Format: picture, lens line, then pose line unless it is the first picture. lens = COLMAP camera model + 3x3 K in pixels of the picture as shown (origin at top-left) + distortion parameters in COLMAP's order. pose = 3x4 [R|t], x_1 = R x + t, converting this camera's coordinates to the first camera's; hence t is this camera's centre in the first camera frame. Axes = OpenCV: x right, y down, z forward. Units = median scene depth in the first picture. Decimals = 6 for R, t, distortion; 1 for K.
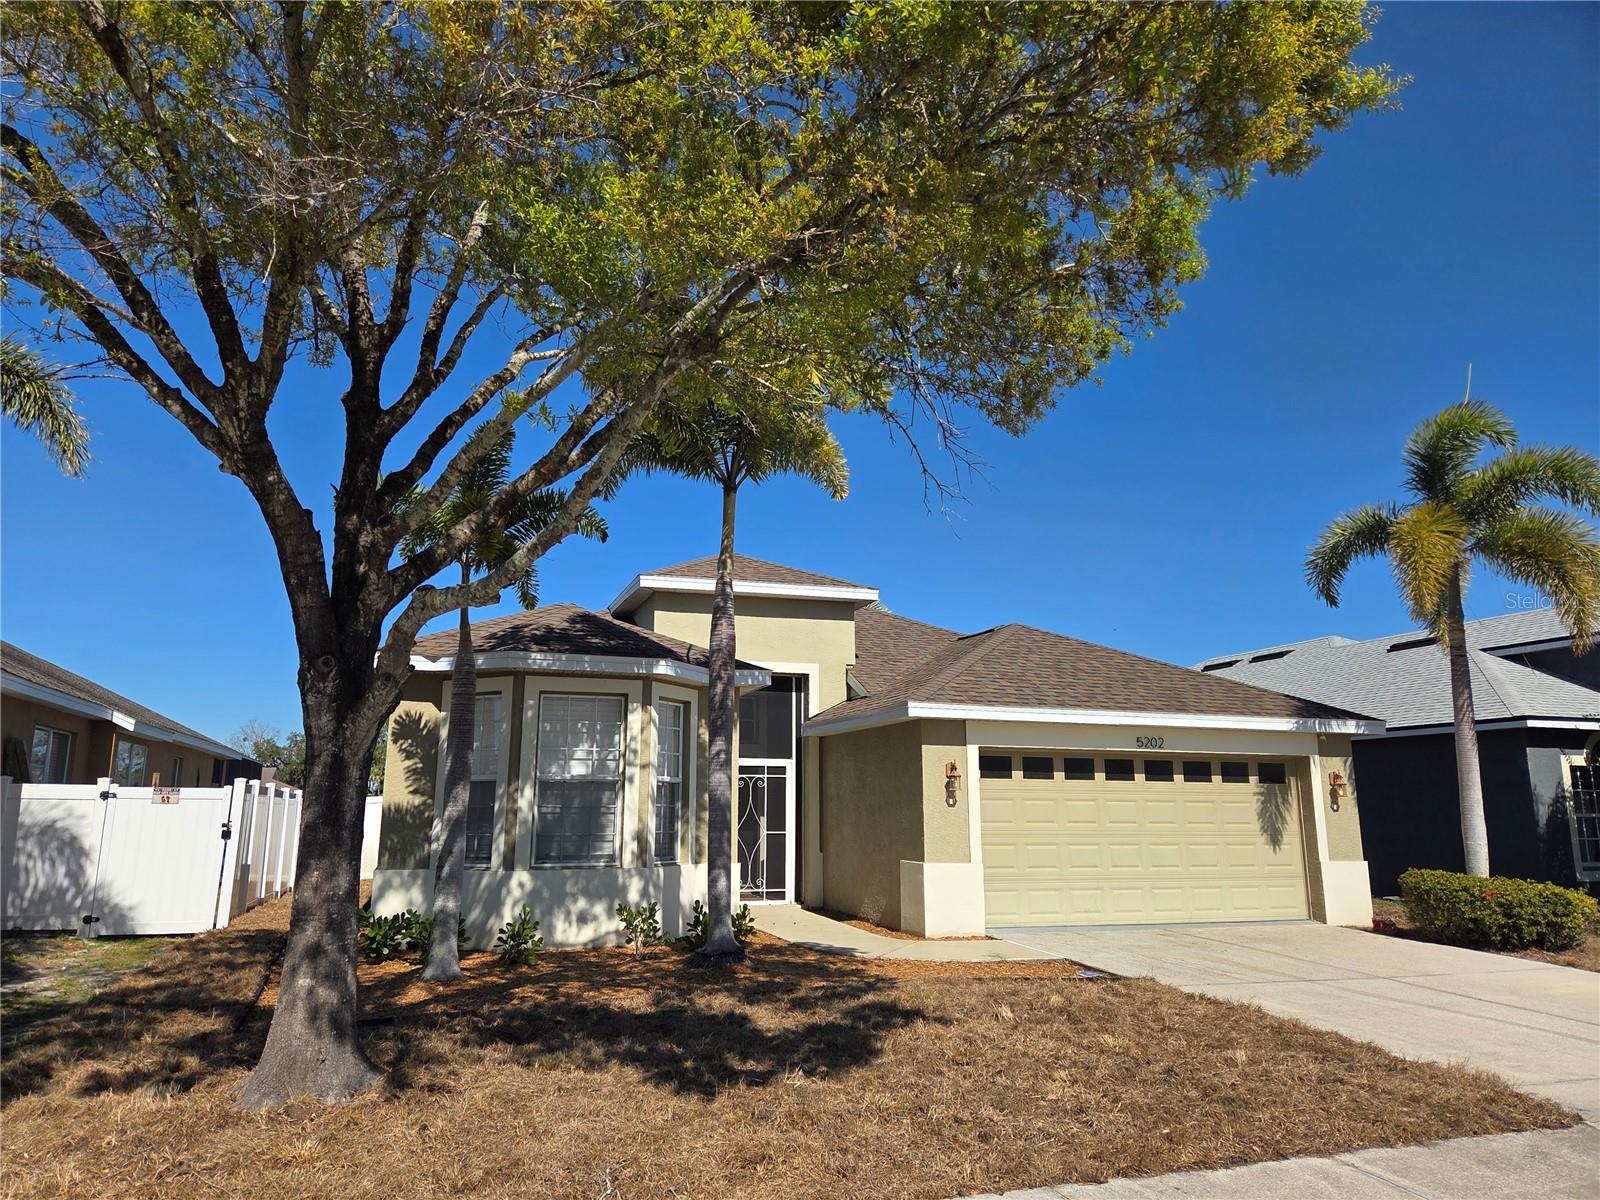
lens RADIAL K [[1061.2, 0, 809.2], [0, 1061.2, 605.0], [0, 0, 1]] dist [0.074516, -0.058163]
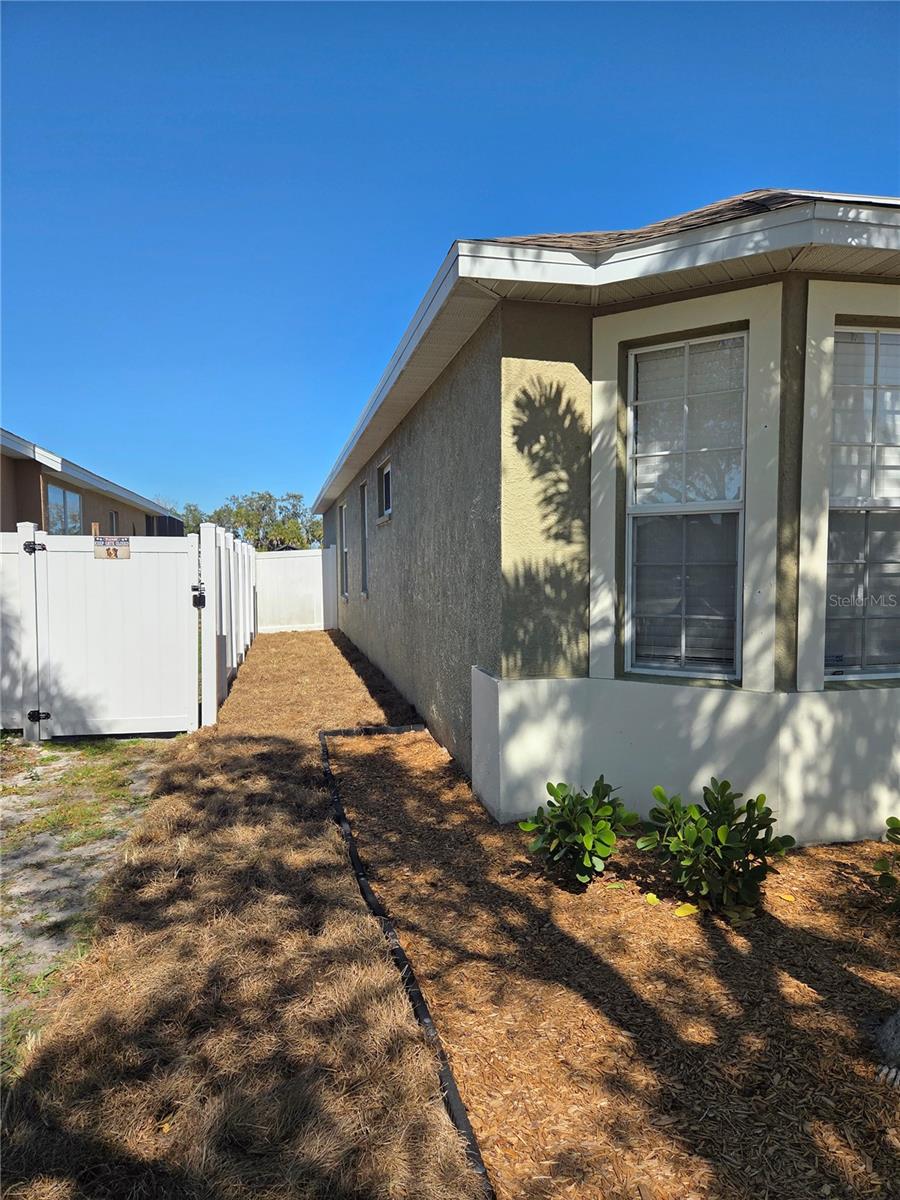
lens RADIAL K [[795.9, 0, 448.0], [0, 795.9, 608.2], [0, 0, 1]] dist [0.074516, -0.058163]
pose [[0.991803, 0.000542, -0.127779, -0.326090], [0.031288, 0.968521, 0.246958, 0.096550], [0.123890, -0.248932, 0.960564, 0.540109]]
